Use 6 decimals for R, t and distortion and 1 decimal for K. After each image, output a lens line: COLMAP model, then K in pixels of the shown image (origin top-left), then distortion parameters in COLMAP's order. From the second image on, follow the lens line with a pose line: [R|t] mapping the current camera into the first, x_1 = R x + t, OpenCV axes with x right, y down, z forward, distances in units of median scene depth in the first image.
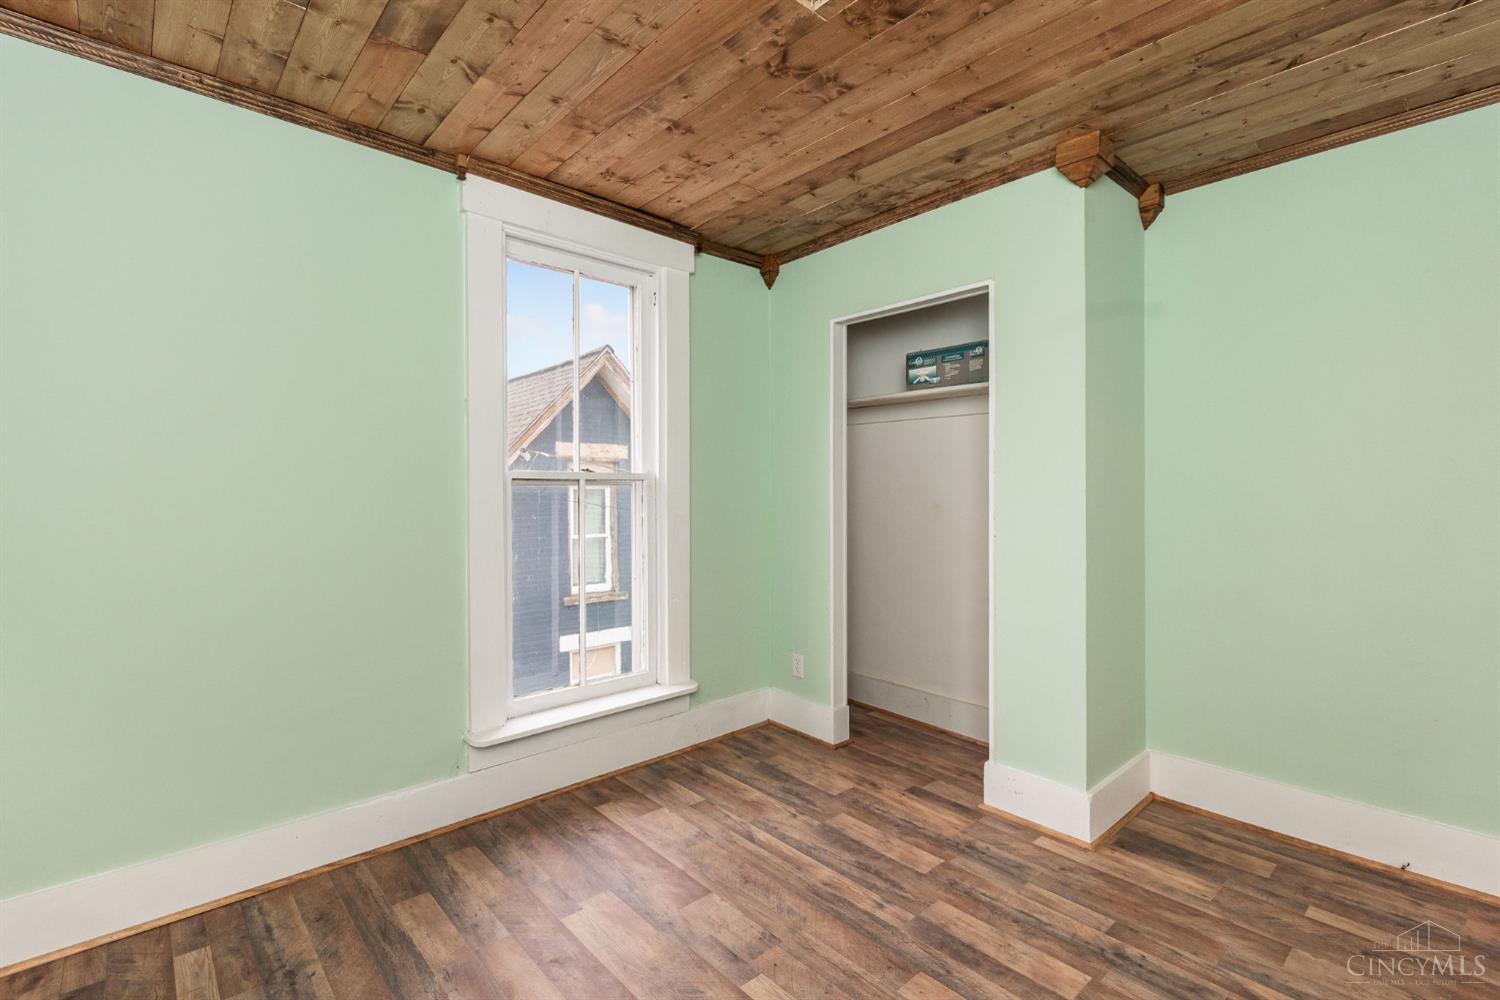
lens RADIAL K [[677.3, 0, 750.0], [0, 677.3, 500.0], [0, 0, 1]] dist [-0.000367, -0.000912]
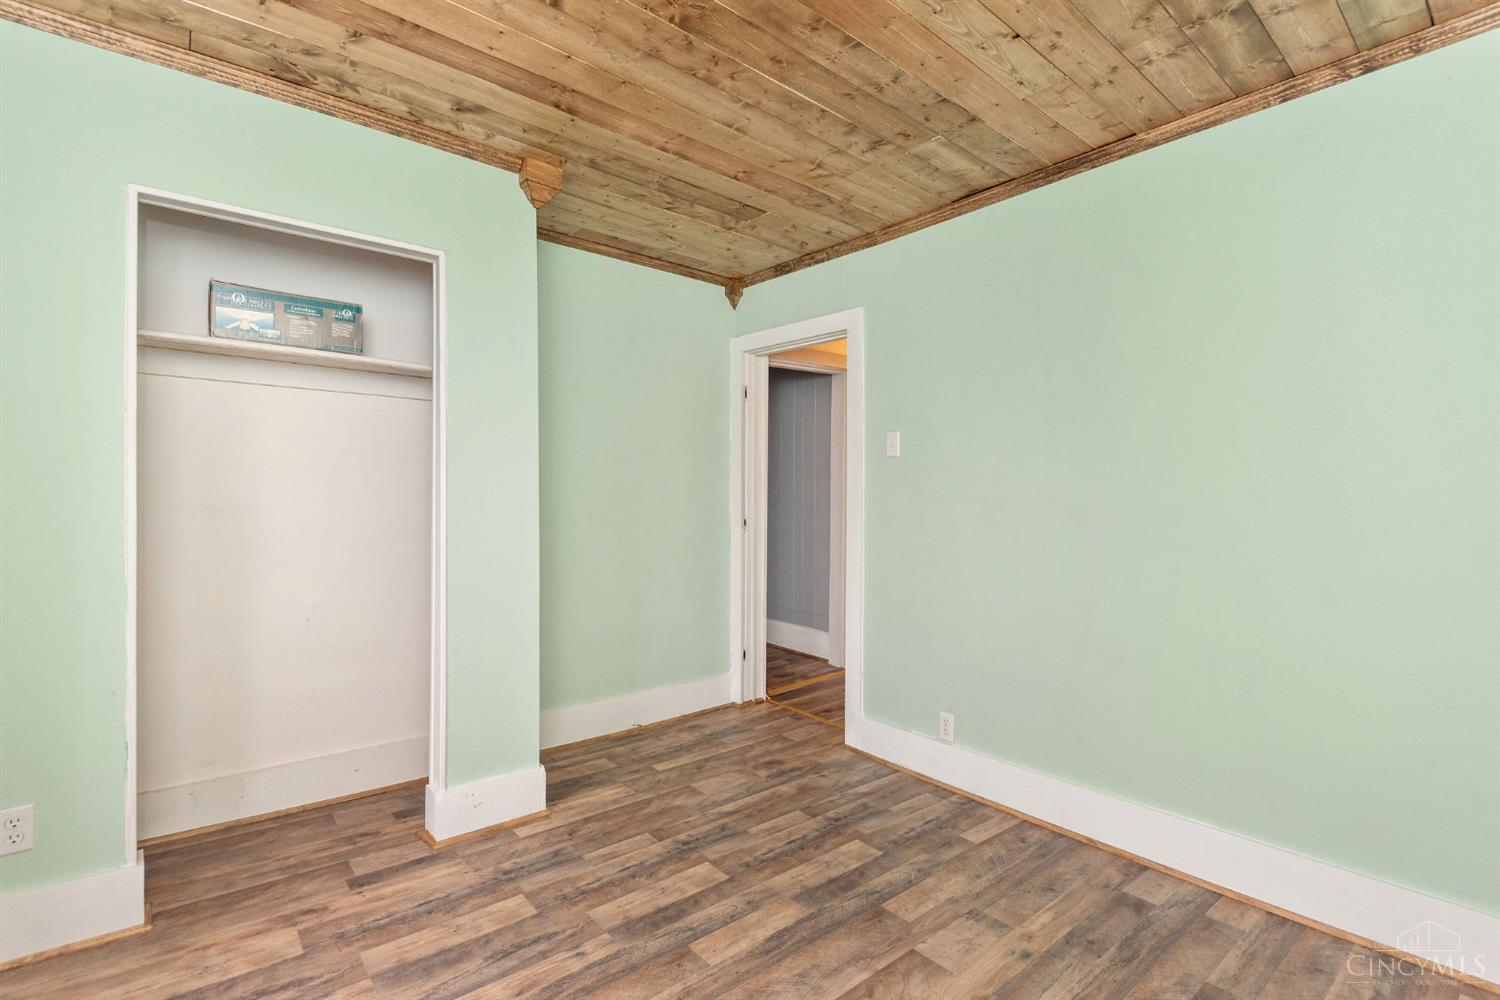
lens RADIAL K [[672.0, 0, 746.7], [0, 672.0, 495.3], [0, 0, 1]] dist [0.000595, -0.000548]
pose [[0.049560, -0.003560, 0.998765, -0.586285], [0.003125, 0.999989, 0.003410, -0.006464], [-0.998766, 0.002952, 0.049571, 0.636045]]
